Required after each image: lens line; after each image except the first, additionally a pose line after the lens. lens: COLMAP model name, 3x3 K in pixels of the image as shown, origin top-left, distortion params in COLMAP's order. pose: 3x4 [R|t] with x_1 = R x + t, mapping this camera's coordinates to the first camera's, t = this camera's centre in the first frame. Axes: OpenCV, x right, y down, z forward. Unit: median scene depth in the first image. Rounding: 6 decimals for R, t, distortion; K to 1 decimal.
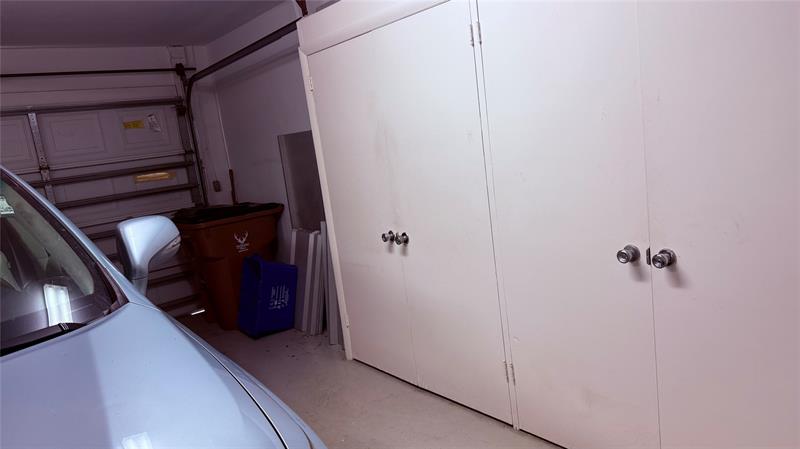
lens RADIAL K [[556.4, 0, 400.0], [0, 556.4, 224.5], [0, 0, 1]] dist [0.064682, -0.100708]
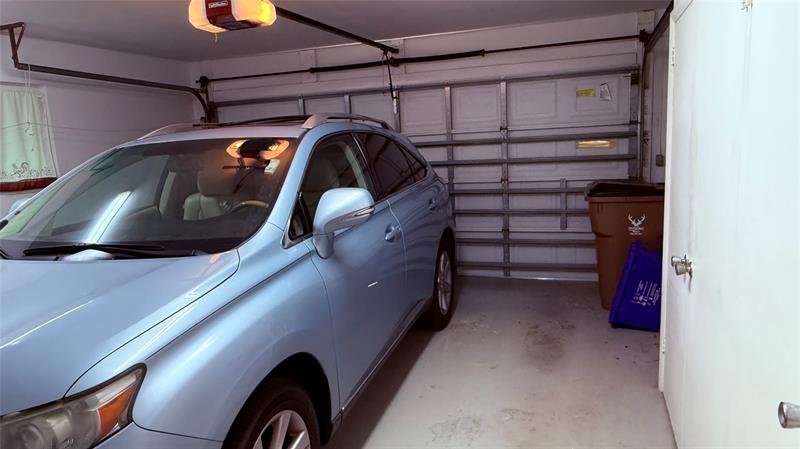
lens RADIAL K [[535.1, 0, 400.0], [0, 535.1, 224.5], [0, 0, 1]] dist [0.004338, 0.000576]
pose [[0.520529, 0.229824, -0.822332, 0.227057], [-0.156628, 0.972453, 0.172635, -0.056319], [0.839355, 0.038939, 0.542187, 0.169976]]
